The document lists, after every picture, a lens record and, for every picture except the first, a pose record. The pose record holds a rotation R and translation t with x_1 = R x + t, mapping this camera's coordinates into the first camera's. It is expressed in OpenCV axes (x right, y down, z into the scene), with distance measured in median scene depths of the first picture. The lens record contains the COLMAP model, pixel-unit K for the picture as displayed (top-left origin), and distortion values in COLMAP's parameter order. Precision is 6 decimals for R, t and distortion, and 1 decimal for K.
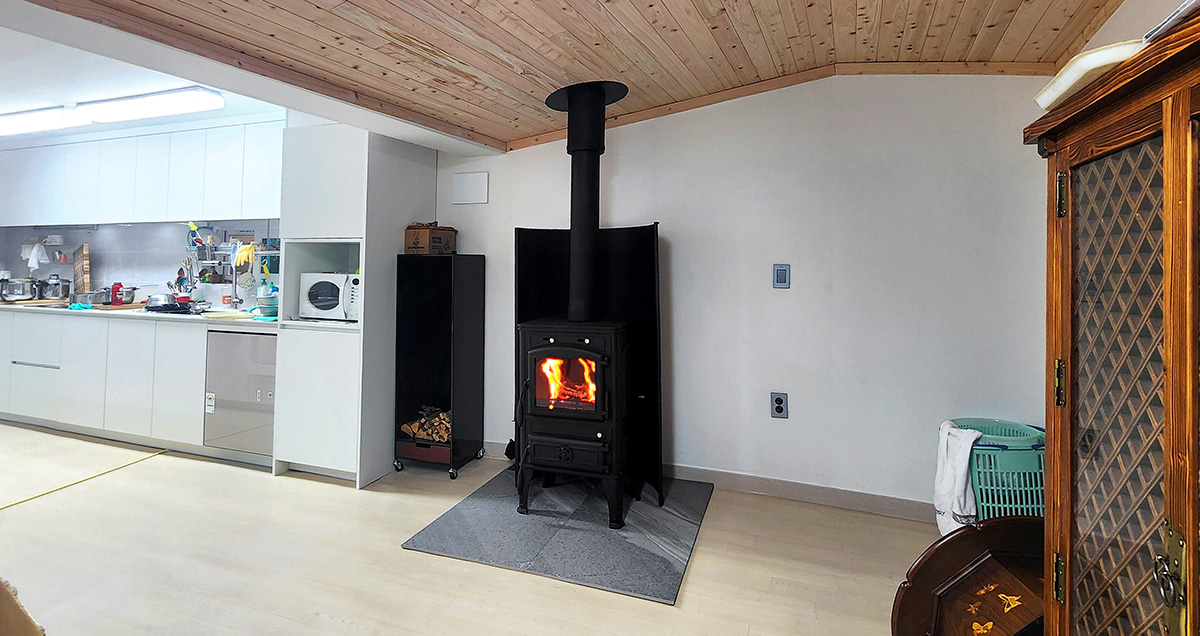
lens RADIAL K [[556.9, 0, 548.6], [0, 556.9, 269.4], [0, 0, 1]] dist [-0.001485, 0.000868]
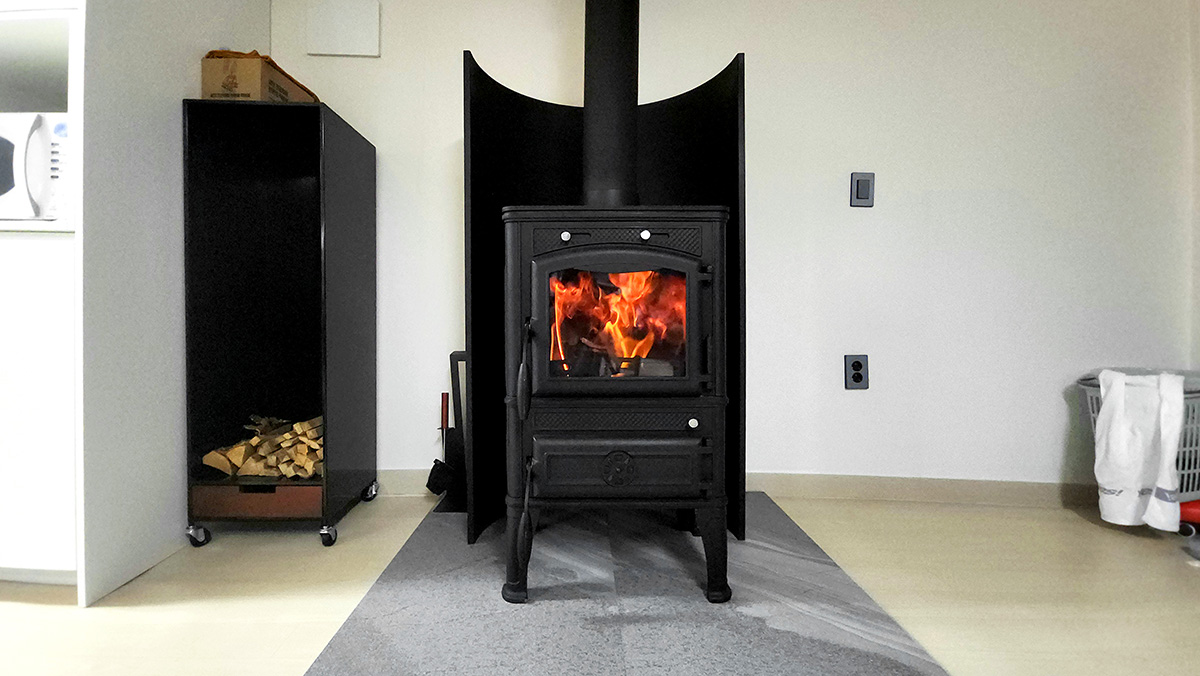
lens RADIAL K [[543.6, 0, 597.5], [0, 543.6, 337.1], [0, 0, 1]] dist [0.006468, -0.003272]
pose [[0.928179, -0.014979, 0.371832, -0.131073], [-0.012643, 0.997343, 0.071737, 0.151143], [-0.371918, -0.071286, 0.925524, 0.475434]]
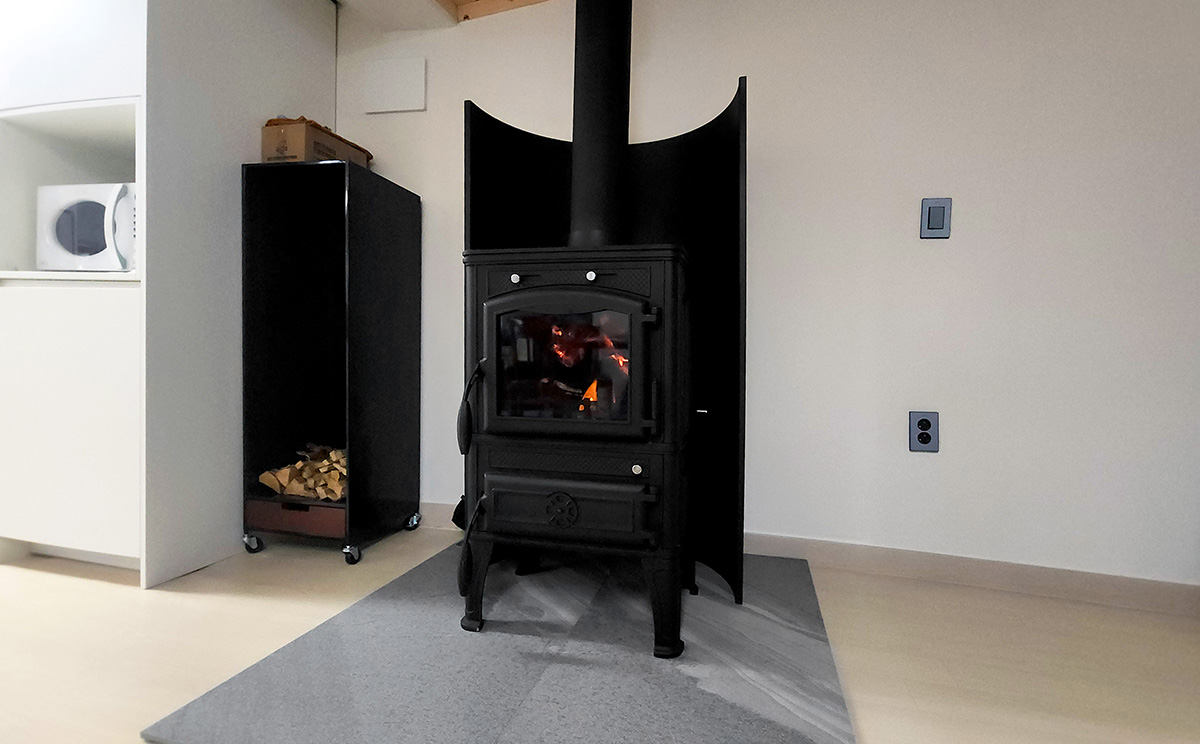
lens RADIAL K [[576.0, 0, 599.6], [0, 576.0, 392.9], [0, 0, 1]] dist [0.006586, 0.002251]
pose [[0.989945, 0.012010, 0.140940, -0.008254], [-0.024413, 0.995943, 0.086610, 0.152706], [-0.139328, -0.089180, 0.986222, 0.420077]]
